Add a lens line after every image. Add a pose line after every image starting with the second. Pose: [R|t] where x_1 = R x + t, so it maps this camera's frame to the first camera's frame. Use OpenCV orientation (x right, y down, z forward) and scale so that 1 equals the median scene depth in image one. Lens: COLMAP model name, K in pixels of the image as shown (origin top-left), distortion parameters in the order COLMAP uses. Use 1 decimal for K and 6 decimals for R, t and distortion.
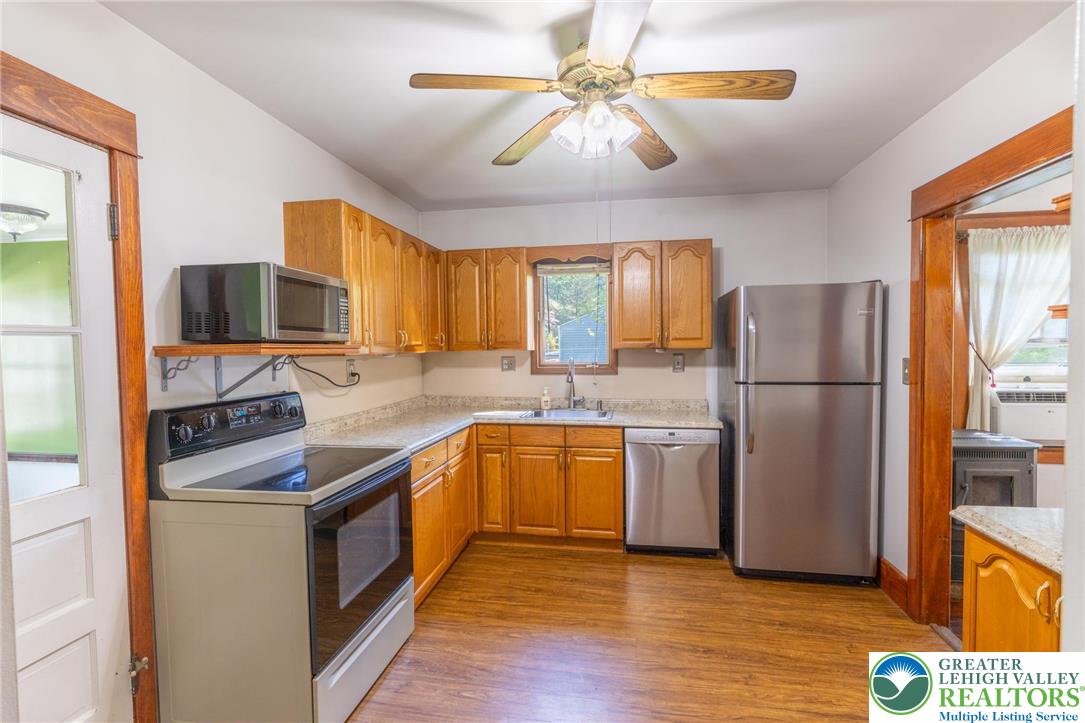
lens RADIAL K [[507.6, 0, 537.1], [0, 507.6, 364.9], [0, 0, 1]] dist [0.000685, 0.000062]
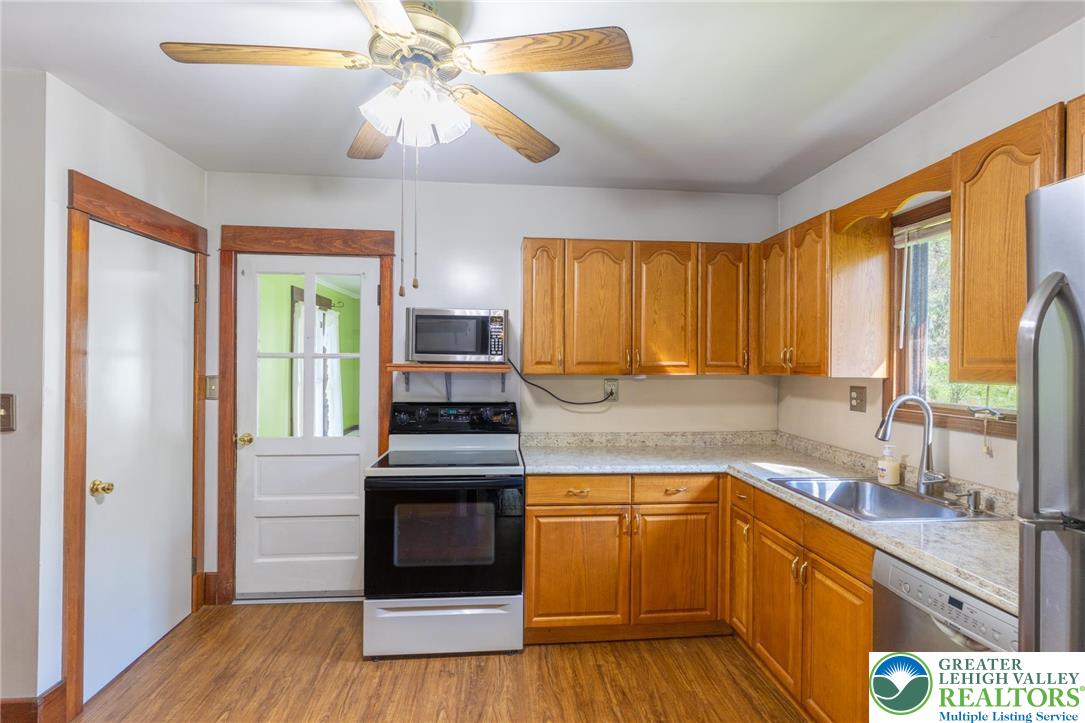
lens RADIAL K [[507.6, 0, 535.8], [0, 507.6, 365.3], [0, 0, 1]] dist [0.000685, 0.000062]
pose [[0.247759, 0.013763, -0.968724, 0.628759], [-0.045481, 0.998962, 0.002561, -0.036861], [0.967753, 0.043424, 0.248128, 0.651908]]
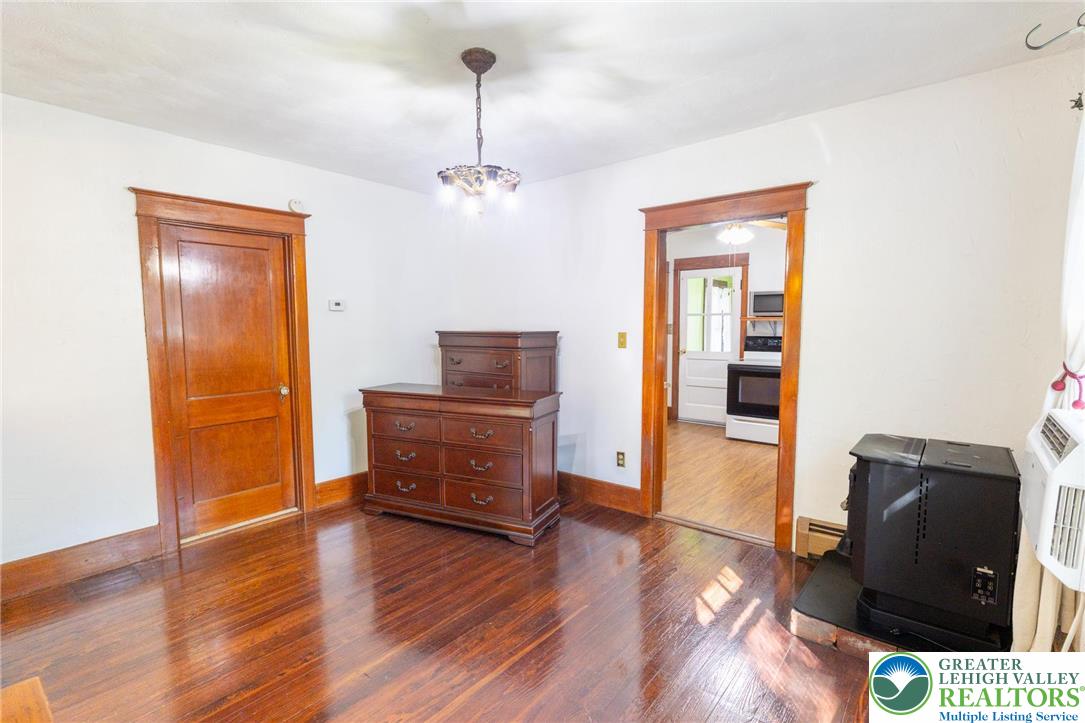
lens RADIAL K [[507.6, 0, 551.7], [0, 507.6, 367.5], [0, 0, 1]] dist [0.000685, 0.000062]
pose [[-0.485193, 0.092364, -0.869515, 1.893175], [-0.020117, 0.992963, 0.116703, -0.048866], [0.874176, 0.074116, -0.479921, 0.962193]]
